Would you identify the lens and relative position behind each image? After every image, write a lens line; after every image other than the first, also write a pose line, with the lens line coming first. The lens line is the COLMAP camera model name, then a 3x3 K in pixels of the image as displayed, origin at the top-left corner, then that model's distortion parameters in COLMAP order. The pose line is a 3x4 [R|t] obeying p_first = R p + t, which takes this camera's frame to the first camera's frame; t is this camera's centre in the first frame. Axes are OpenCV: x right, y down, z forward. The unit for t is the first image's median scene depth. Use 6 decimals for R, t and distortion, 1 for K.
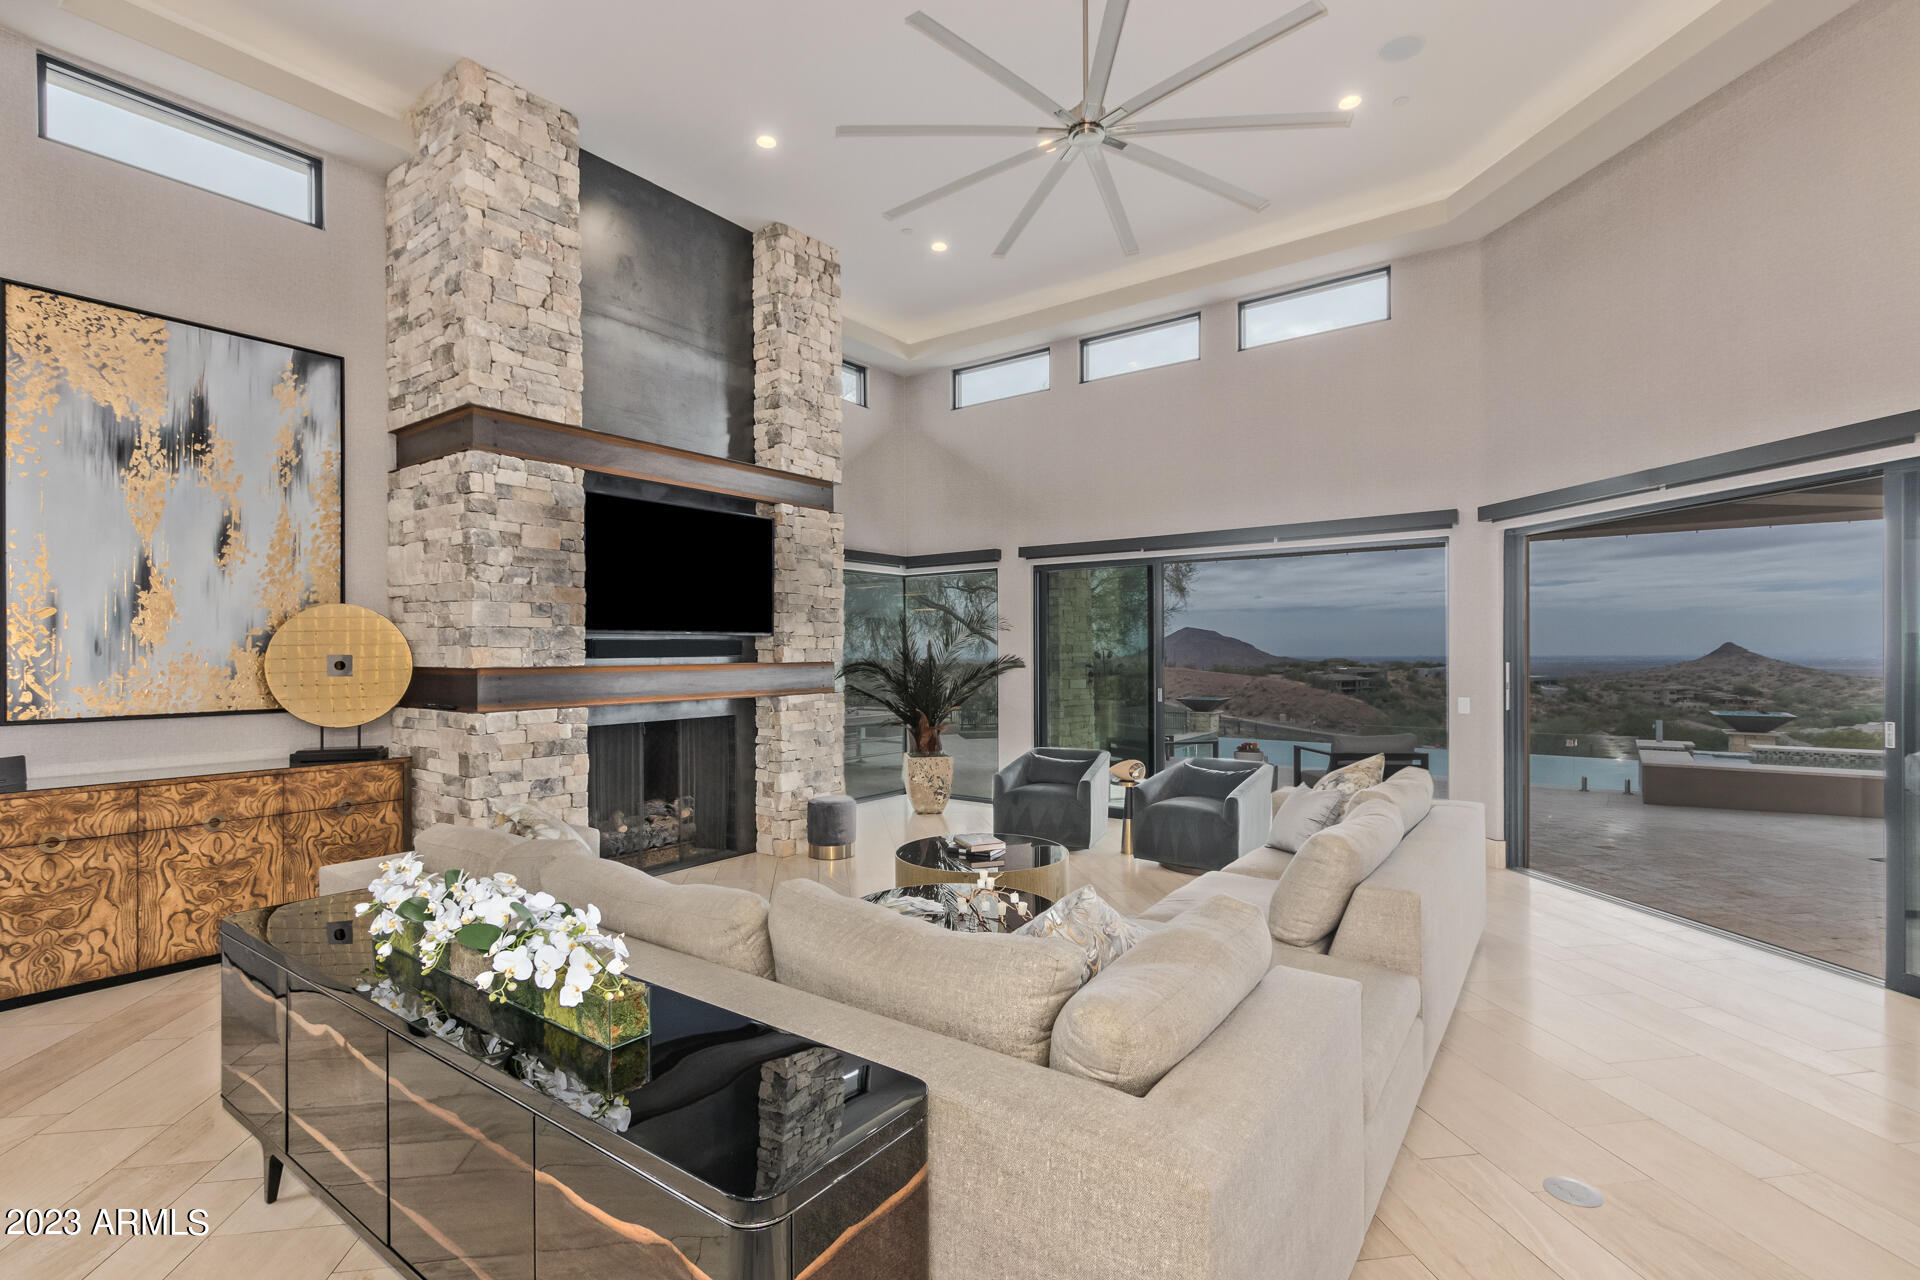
lens RADIAL K [[882.6, 0, 958.8], [0, 882.6, 653.7], [0, 0, 1]] dist [0.005797, -0.001574]
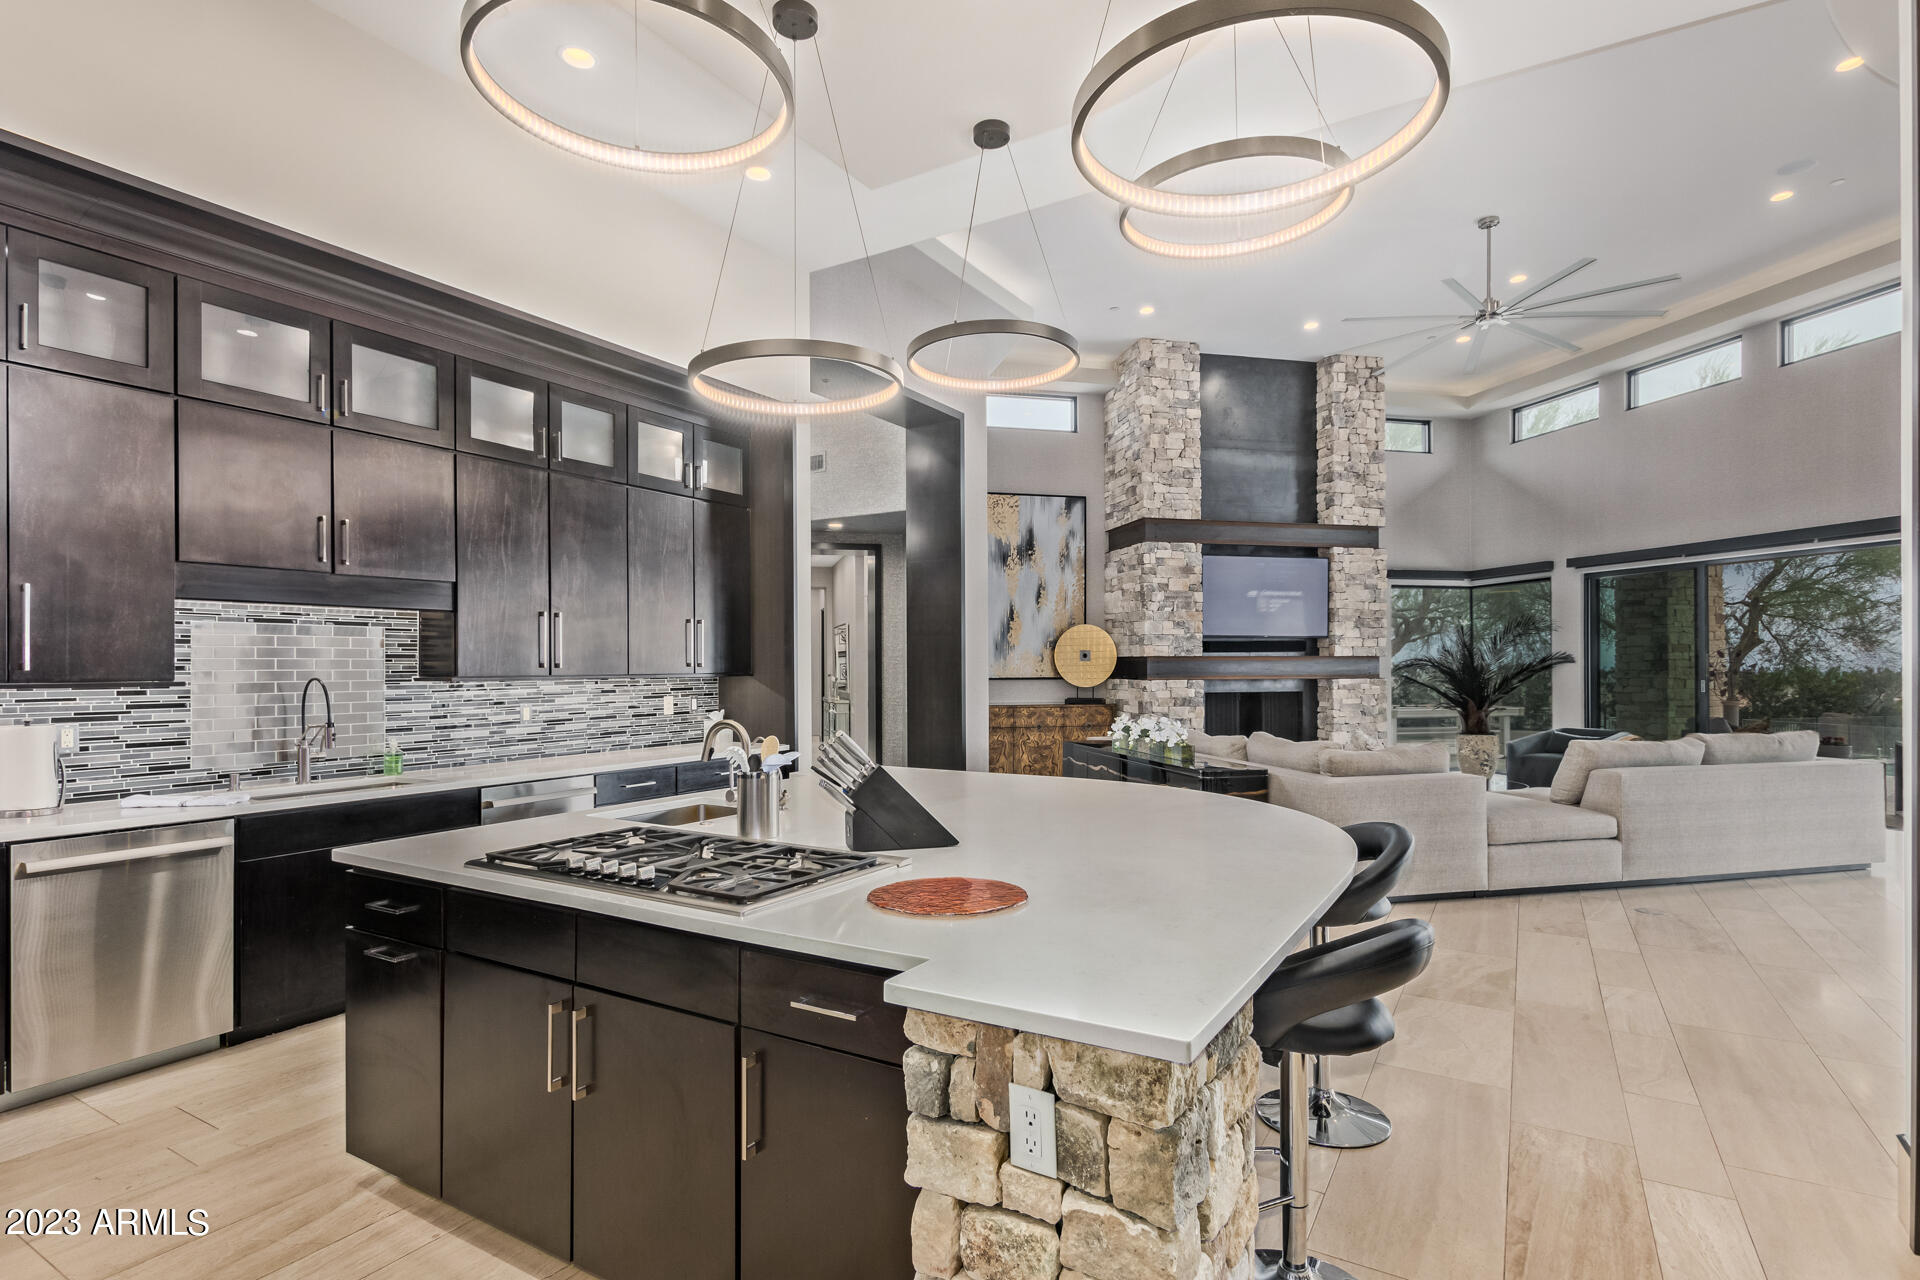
lens RADIAL K [[946.8, 0, 960.8], [0, 946.8, 664.1], [0, 0, 1]] dist [0.010499, -0.000291]
pose [[0.768040, 0.000775, -0.640402, 0.428055], [-0.001723, 0.999998, -0.000856, 0.033556], [0.640400, 0.001761, 0.768039, -0.776794]]
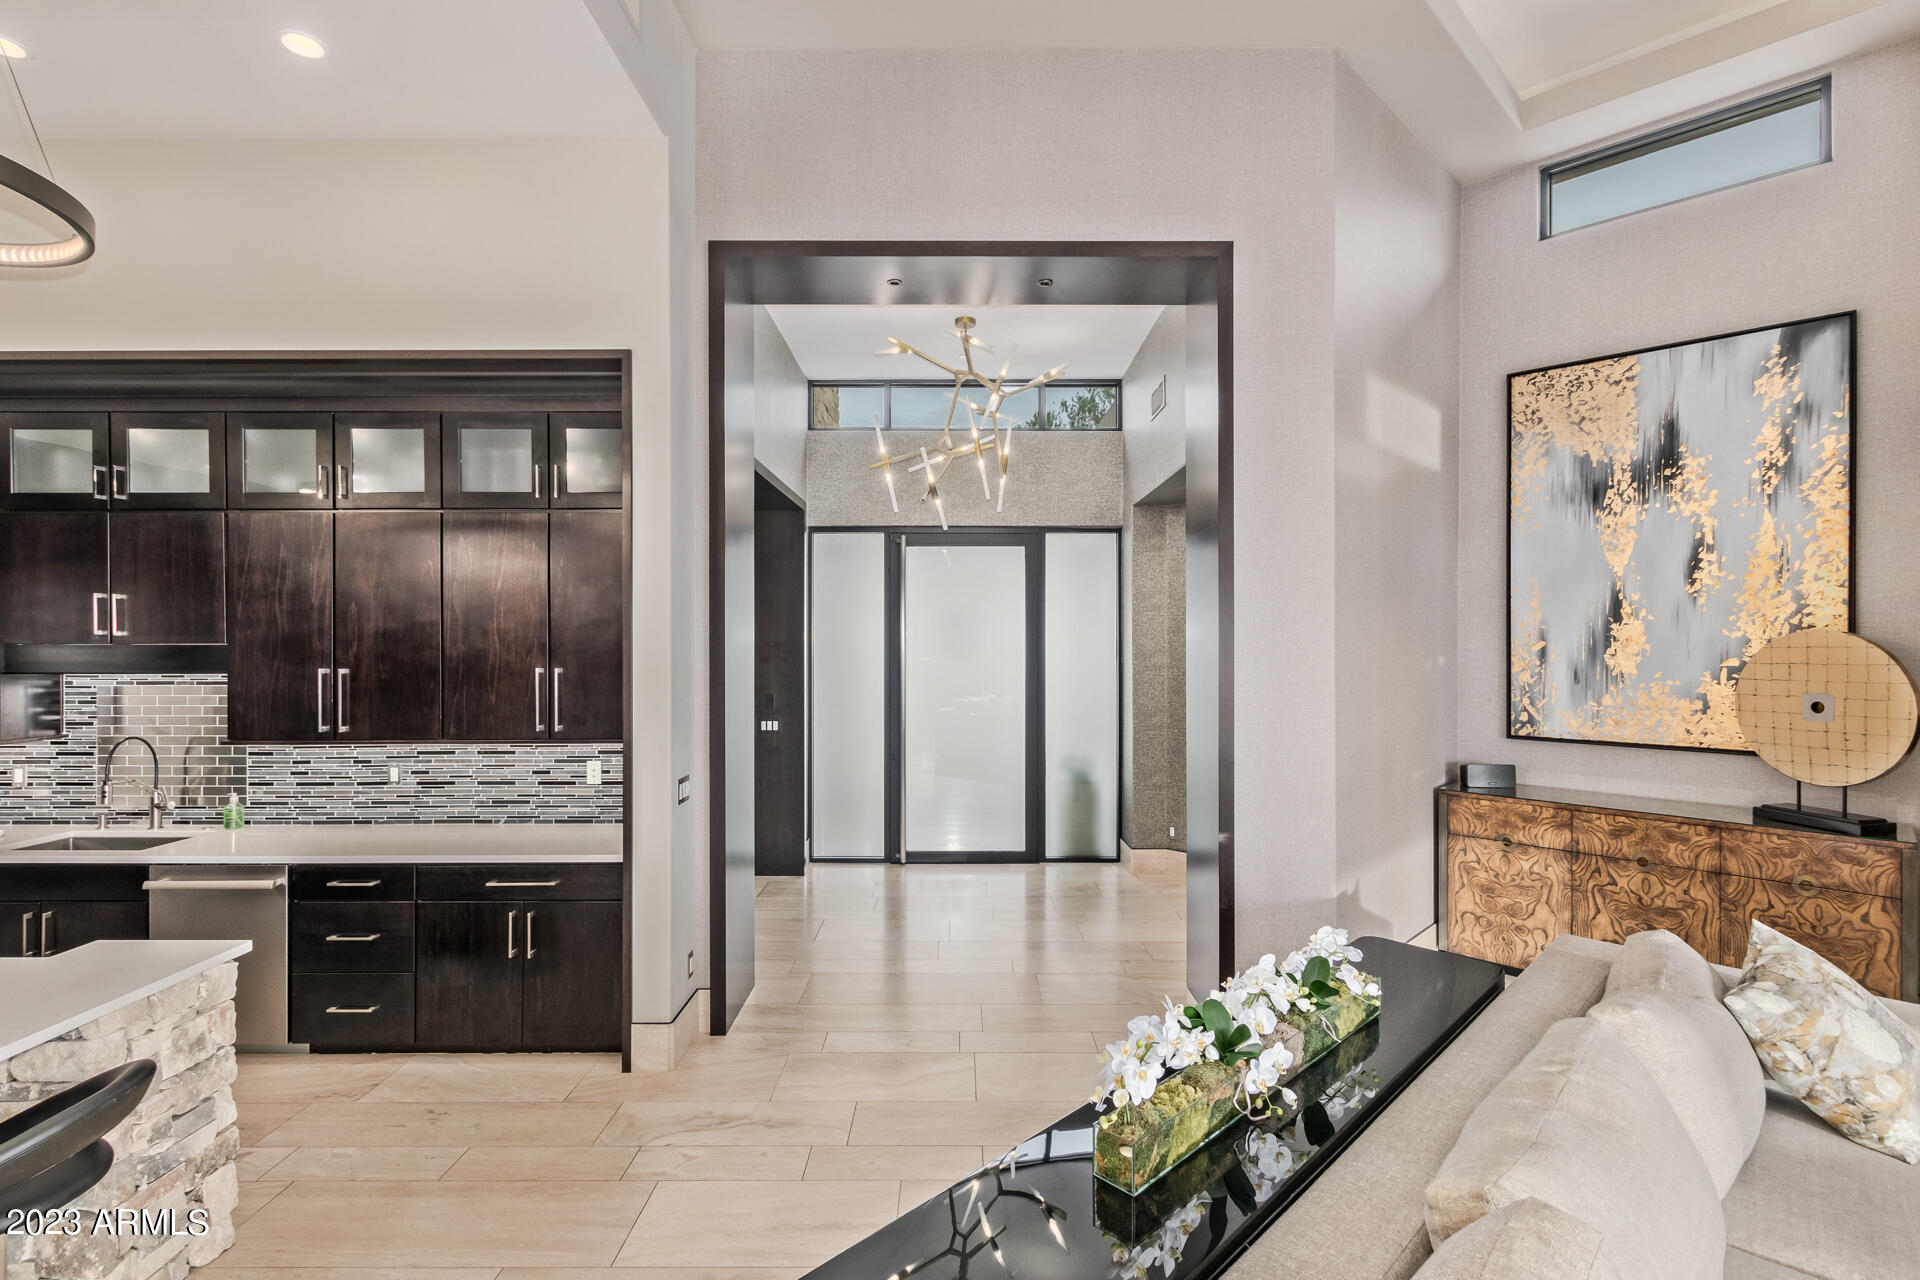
lens RADIAL K [[886.4, 0, 958.3], [0, 886.4, 635.9], [0, 0, 1]] dist [0.004522, -0.000135]
pose [[-0.157176, 0.002165, -0.987568, 0.206725], [-0.001649, 0.999996, 0.002455, -0.050219], [0.987569, 0.002015, -0.157172, 0.352946]]
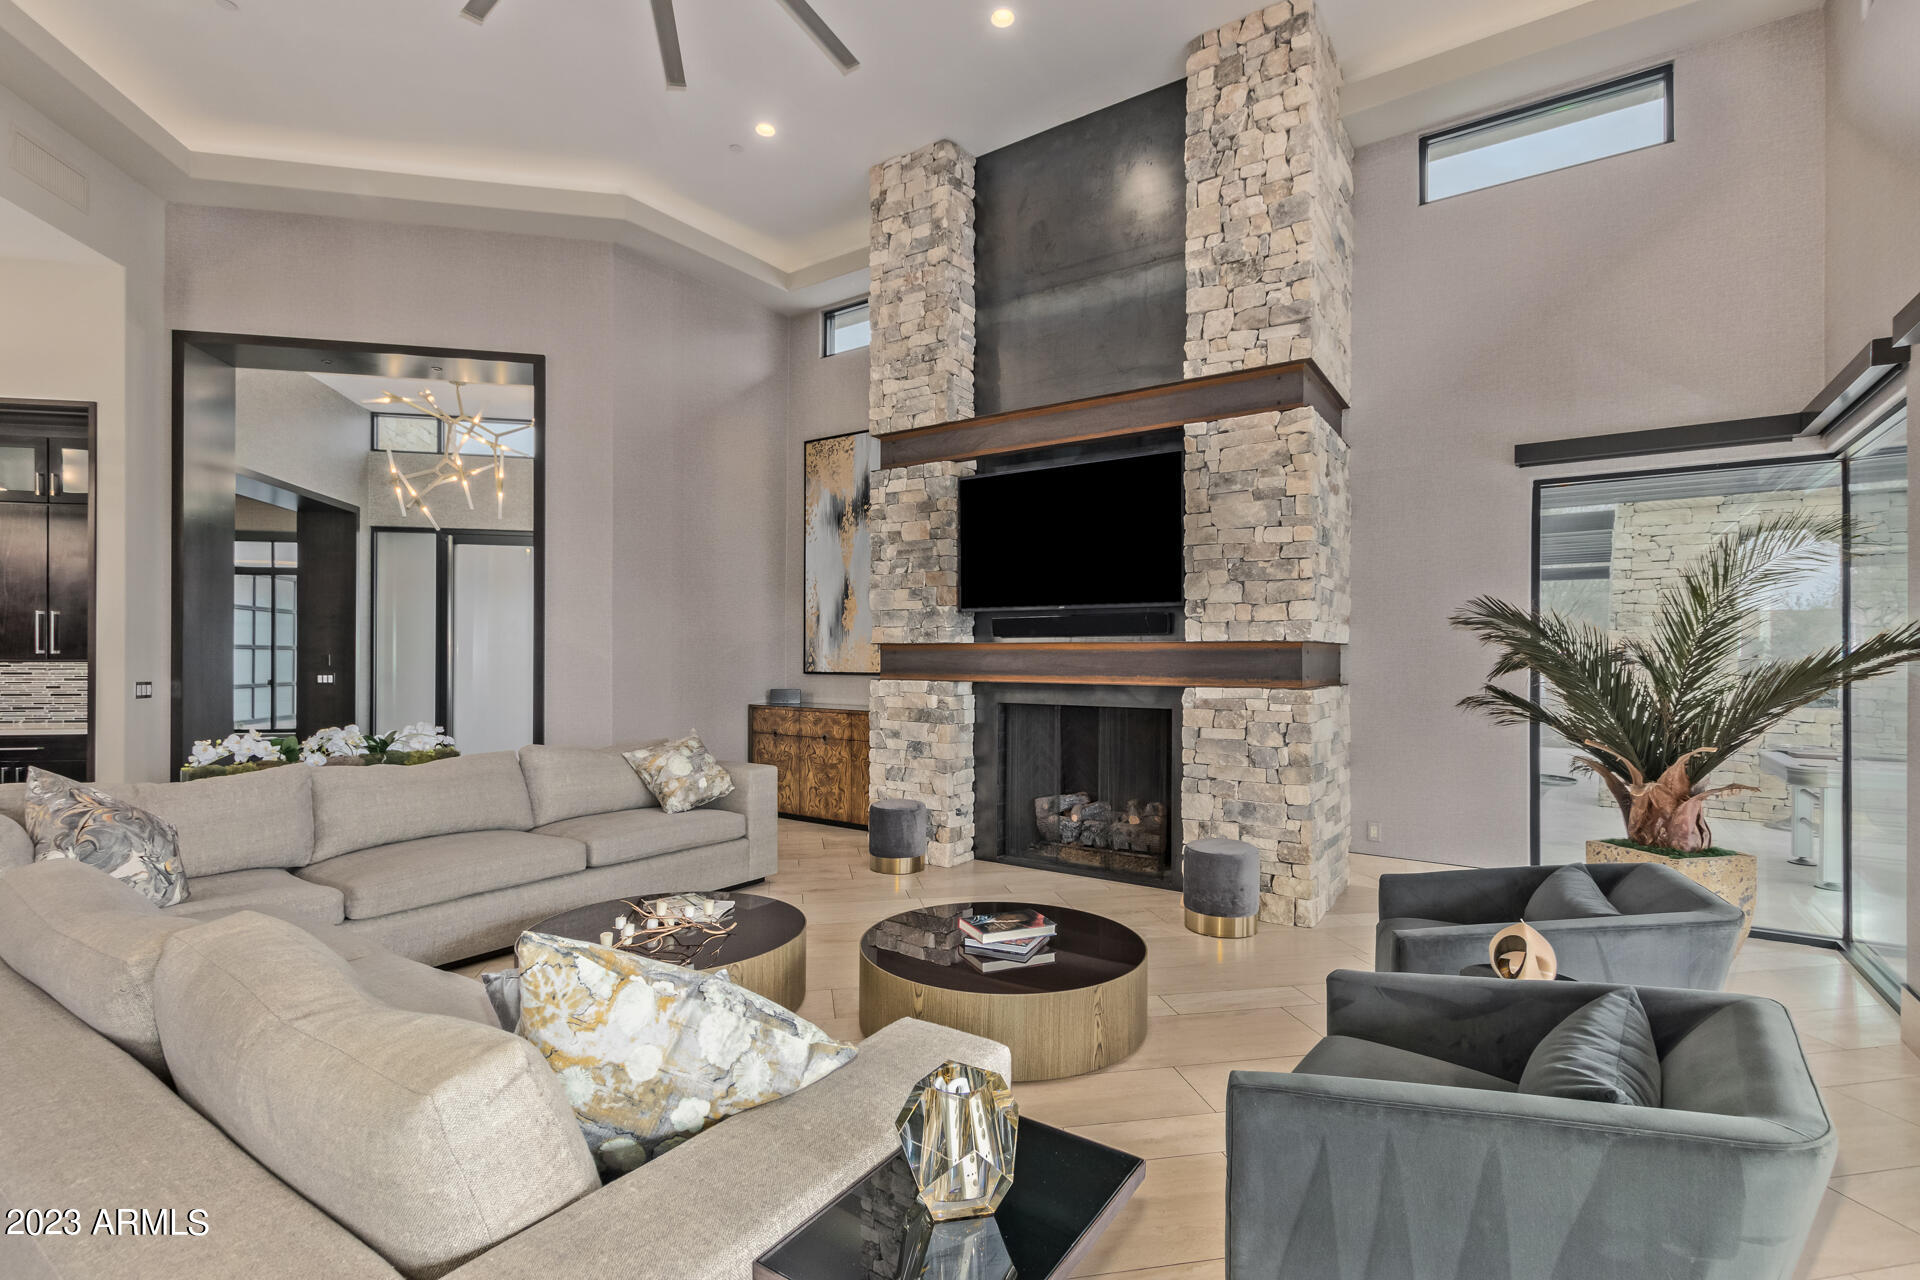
lens RADIAL K [[882.6, 0, 958.8], [0, 882.6, 653.7], [0, 0, 1]] dist [0.005797, -0.001574]
pose [[0.031811, 0.001678, -0.999492, 0.683057], [-0.007220, 0.999973, 0.001449, 0.026501], [0.999468, 0.007170, 0.031822, 1.025177]]
